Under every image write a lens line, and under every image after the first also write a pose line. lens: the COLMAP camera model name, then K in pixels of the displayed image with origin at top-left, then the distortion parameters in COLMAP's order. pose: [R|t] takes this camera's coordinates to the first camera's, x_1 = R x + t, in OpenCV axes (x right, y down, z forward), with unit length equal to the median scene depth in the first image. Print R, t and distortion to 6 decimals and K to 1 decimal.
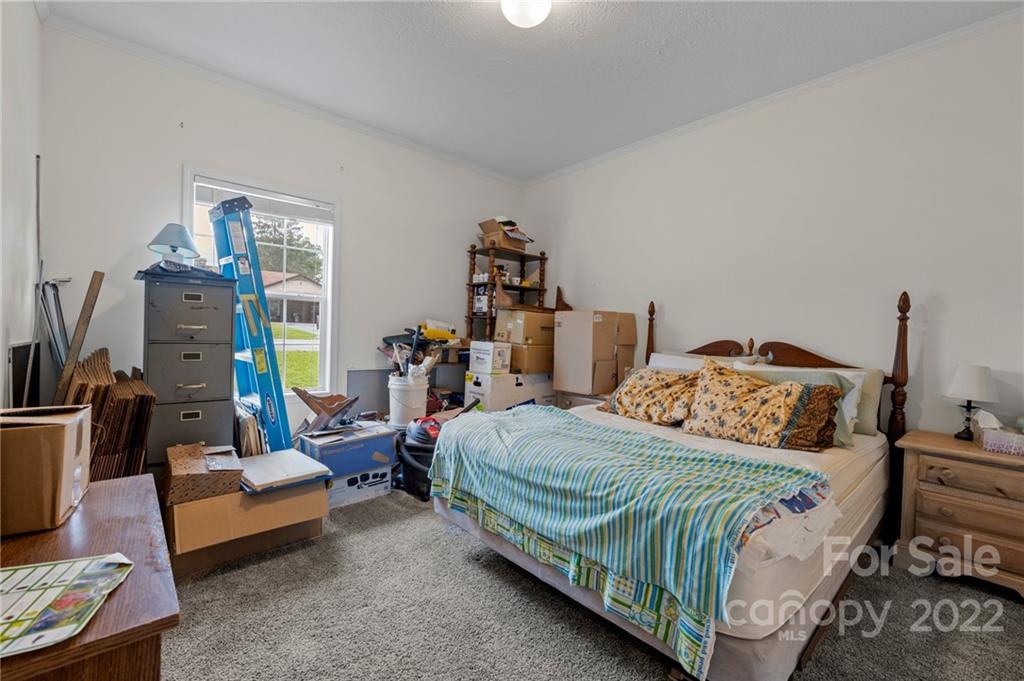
lens RADIAL K [[434.7, 0, 510.1], [0, 434.7, 329.7], [0, 0, 1]] dist [0.000342, 0.000257]
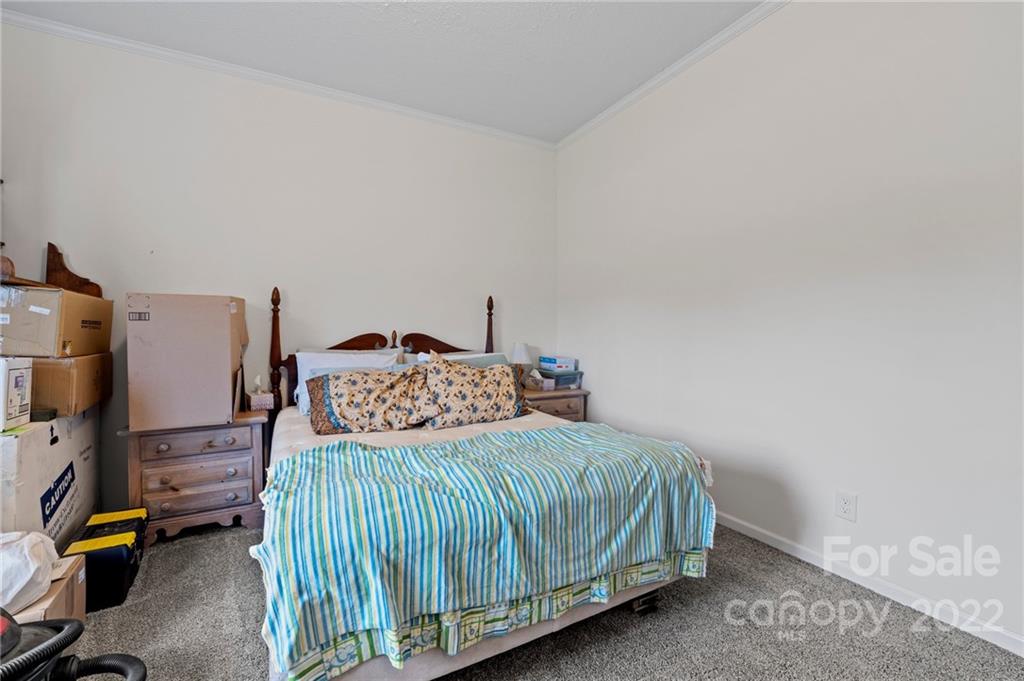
lens RADIAL K [[417.4, 0, 512.0], [0, 417.4, 340.5], [0, 0, 1]] dist [-0.000882, -0.000057]
pose [[0.239828, -0.052293, 0.969406, -0.382939], [0.002283, 0.998576, 0.053302, -0.010402], [-0.970813, -0.010571, 0.239606, 0.509354]]
